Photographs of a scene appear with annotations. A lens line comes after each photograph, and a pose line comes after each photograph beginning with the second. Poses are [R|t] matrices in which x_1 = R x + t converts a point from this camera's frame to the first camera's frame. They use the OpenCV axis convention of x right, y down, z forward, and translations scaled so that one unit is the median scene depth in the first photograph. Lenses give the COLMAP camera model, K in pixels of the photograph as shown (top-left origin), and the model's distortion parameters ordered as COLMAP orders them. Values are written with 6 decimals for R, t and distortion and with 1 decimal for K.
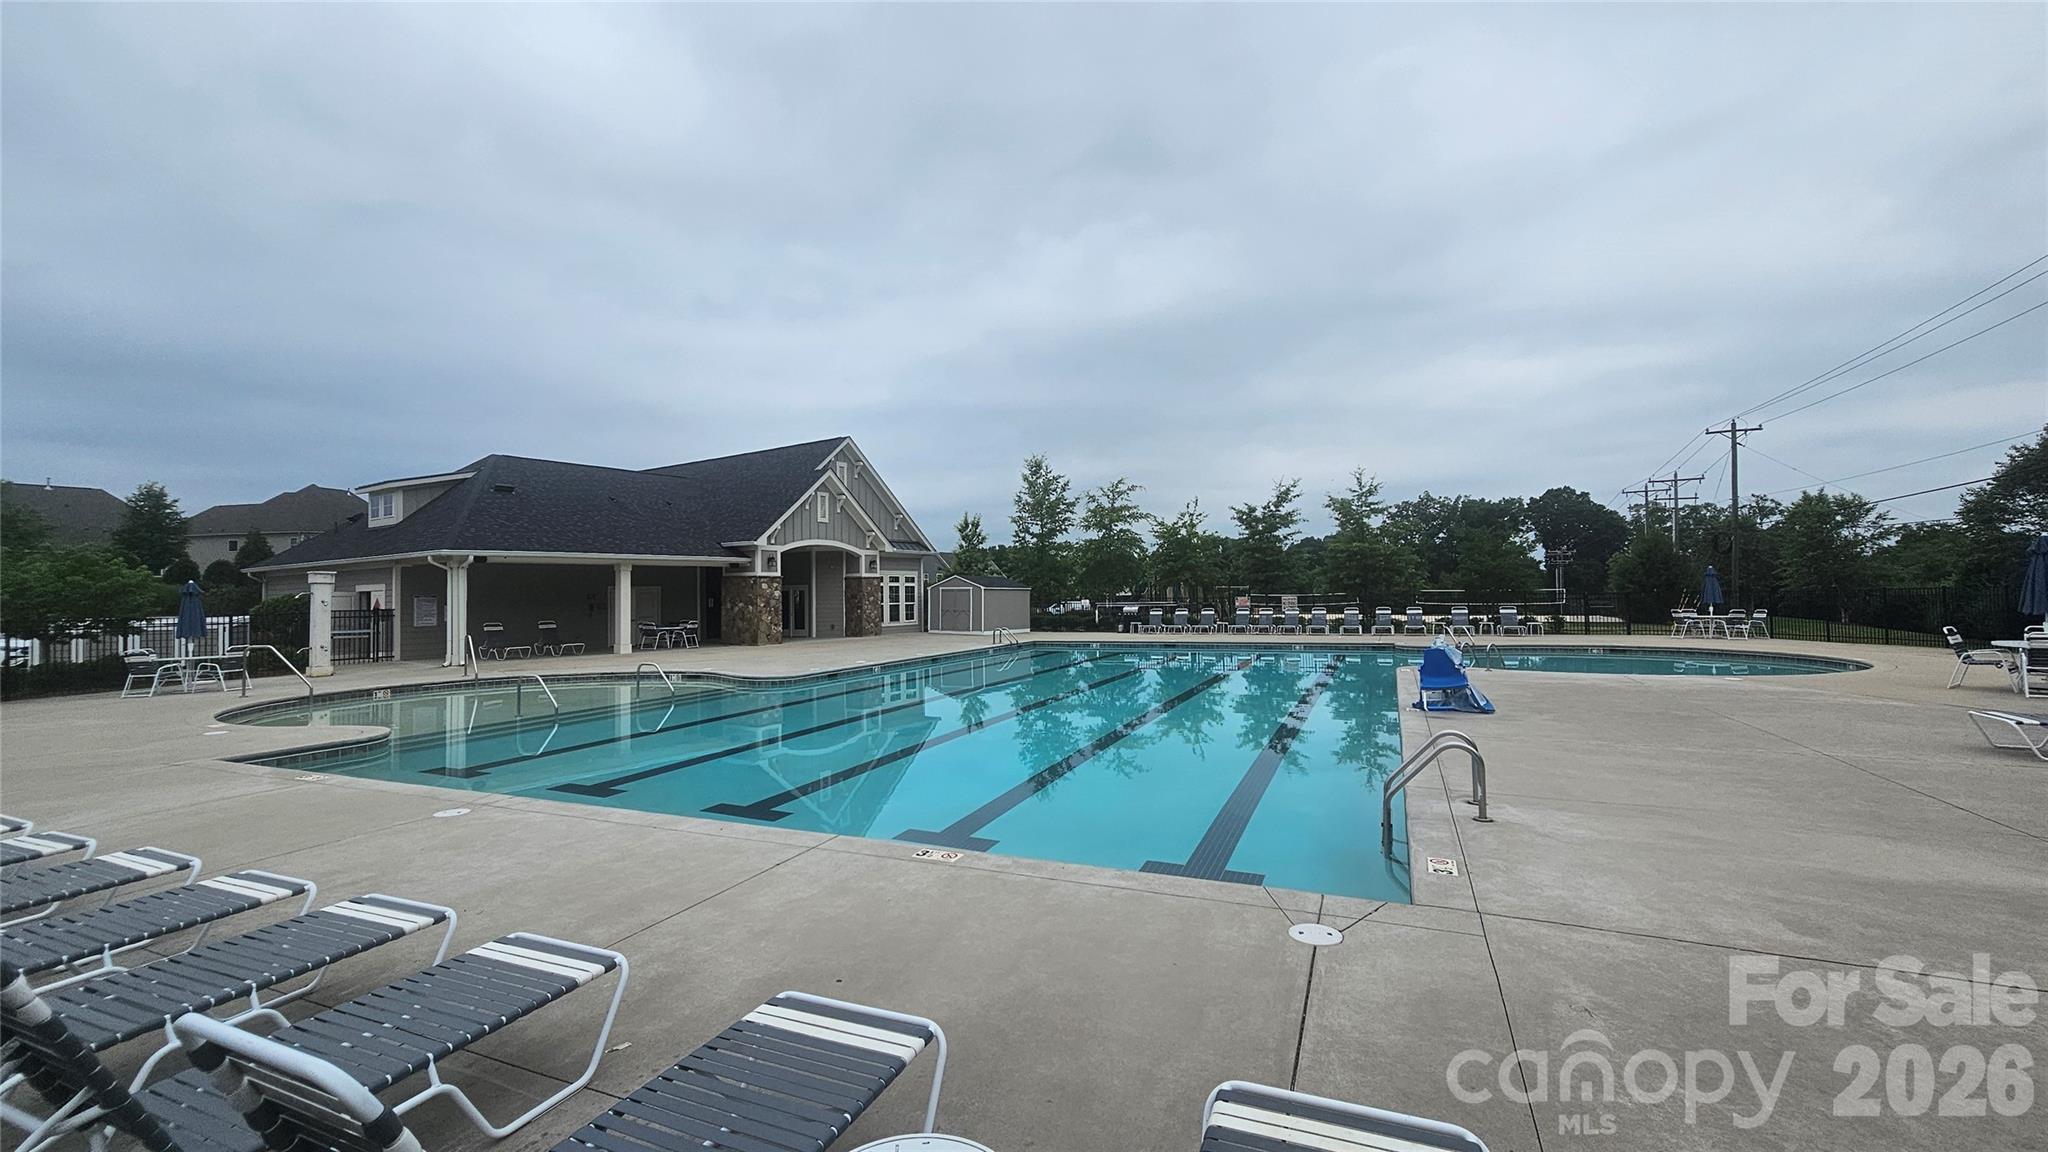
lens RADIAL K [[856.8, 0, 1024.0], [0, 856.8, 576.0], [0, 0, 1]] dist [0.004617, -0.000506]
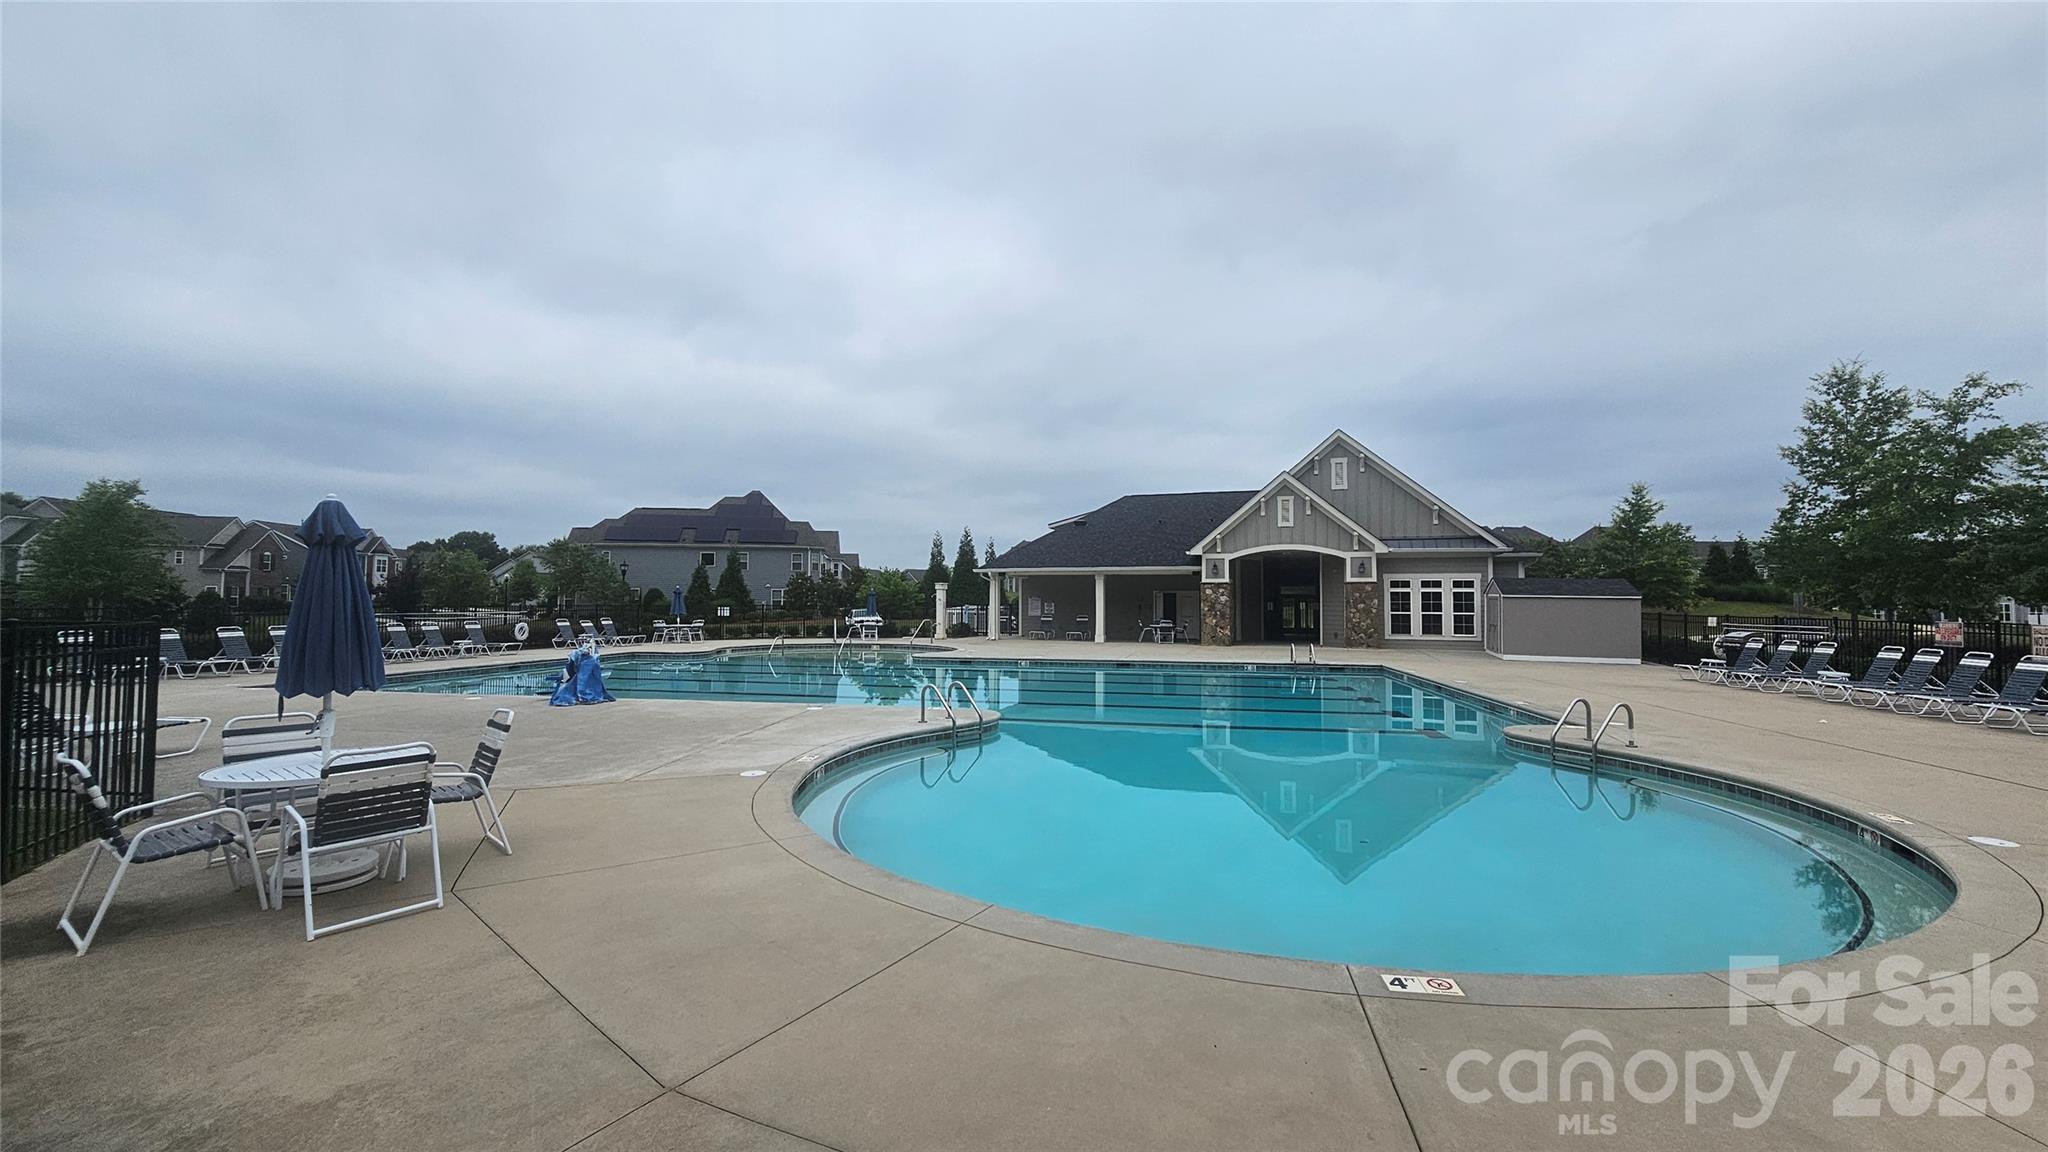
lens RADIAL K [[856.8, 0, 1024.0], [0, 856.8, 576.0], [0, 0, 1]] dist [0.004617, -0.000506]
pose [[0.232983, -0.019154, -0.972292, 0.632076], [0.008743, 0.999807, -0.017601, 0.008199], [0.972442, -0.004400, 0.233105, 0.468686]]
